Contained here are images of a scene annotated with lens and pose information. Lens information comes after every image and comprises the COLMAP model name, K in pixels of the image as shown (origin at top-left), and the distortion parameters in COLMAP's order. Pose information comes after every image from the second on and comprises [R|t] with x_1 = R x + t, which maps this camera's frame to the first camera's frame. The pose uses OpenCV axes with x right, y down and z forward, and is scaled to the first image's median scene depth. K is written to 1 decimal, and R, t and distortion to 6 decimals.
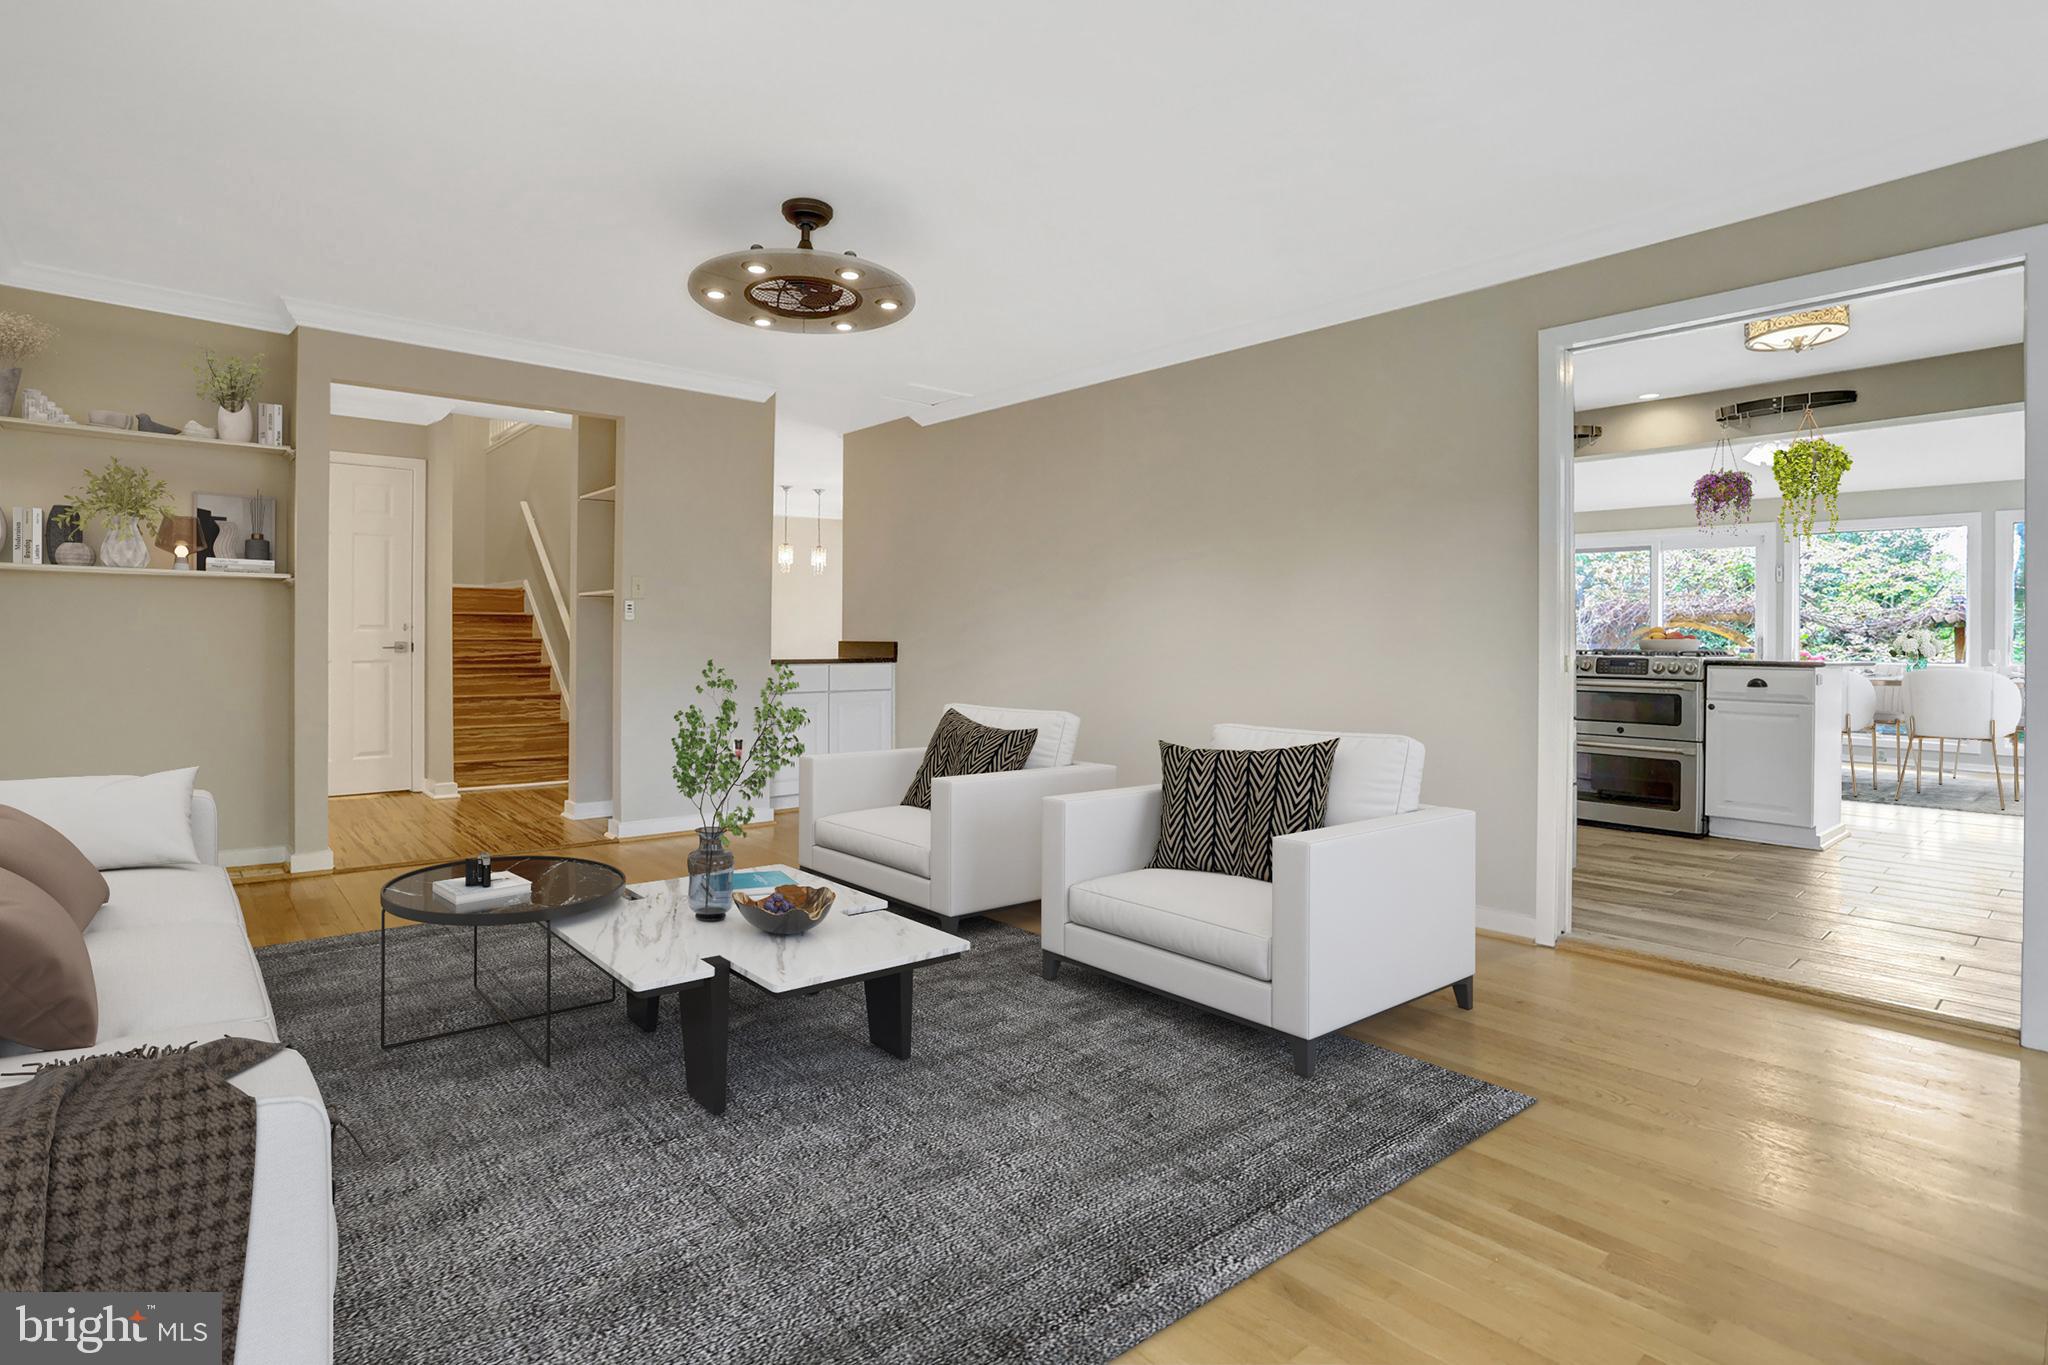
lens RADIAL K [[1051.2, 0, 1044.2], [0, 1051.2, 627.2], [0, 0, 1]] dist [-0.042378, 0.018498]
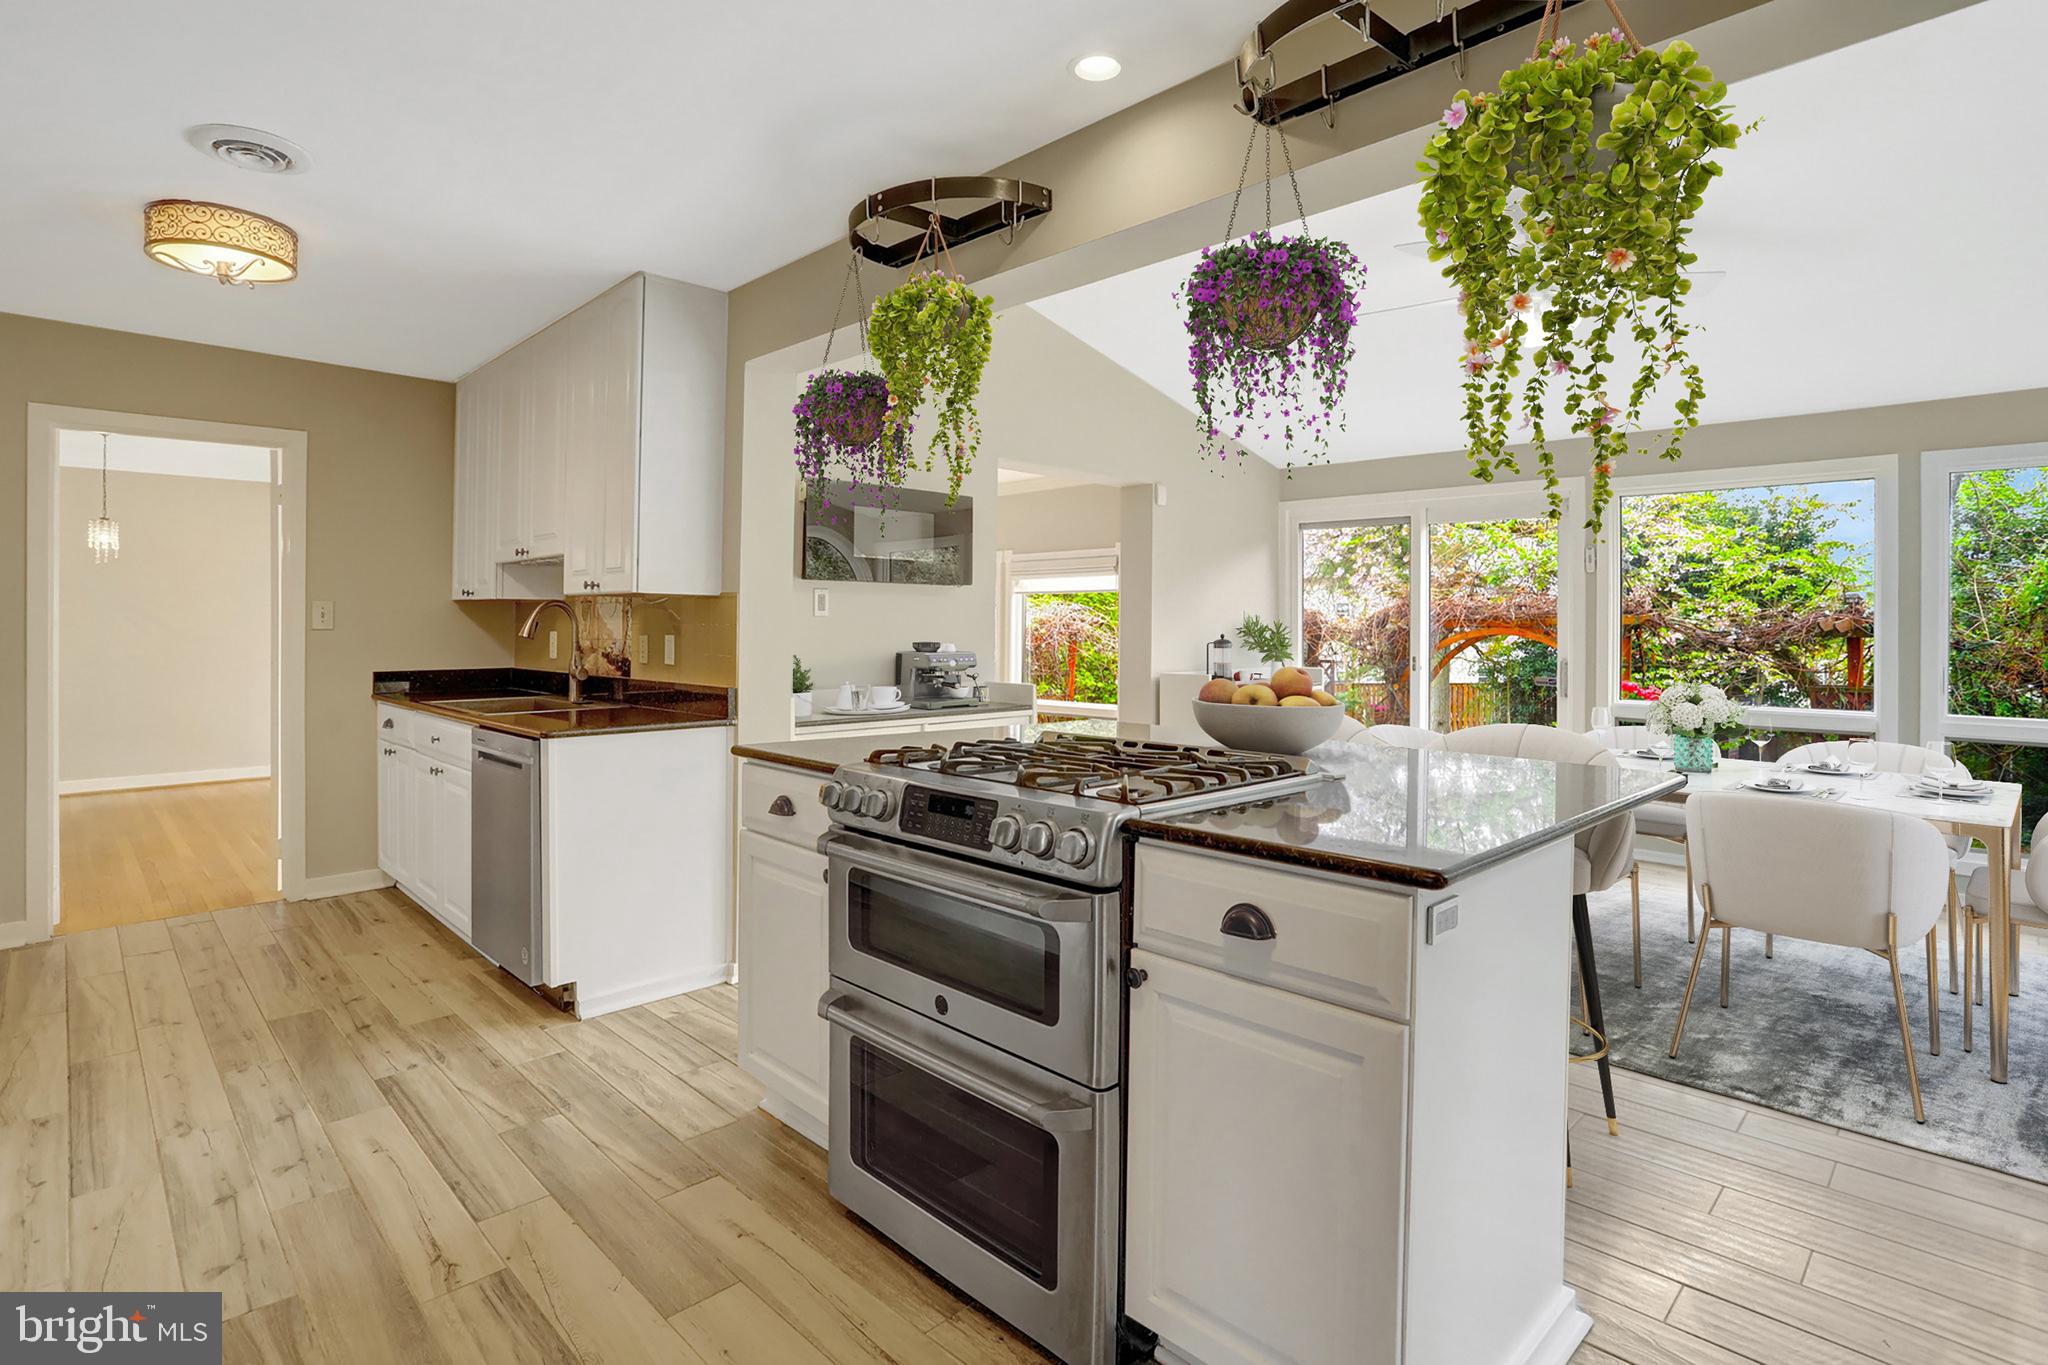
lens RADIAL K [[1051.2, 0, 1044.2], [0, 1051.2, 627.2], [0, 0, 1]] dist [-0.042378, 0.018498]
pose [[0.997577, 0.002470, 0.069531, 0.263704], [-0.003161, 0.999947, 0.009825, -0.013105], [-0.069503, -0.010021, 0.997531, 0.307635]]
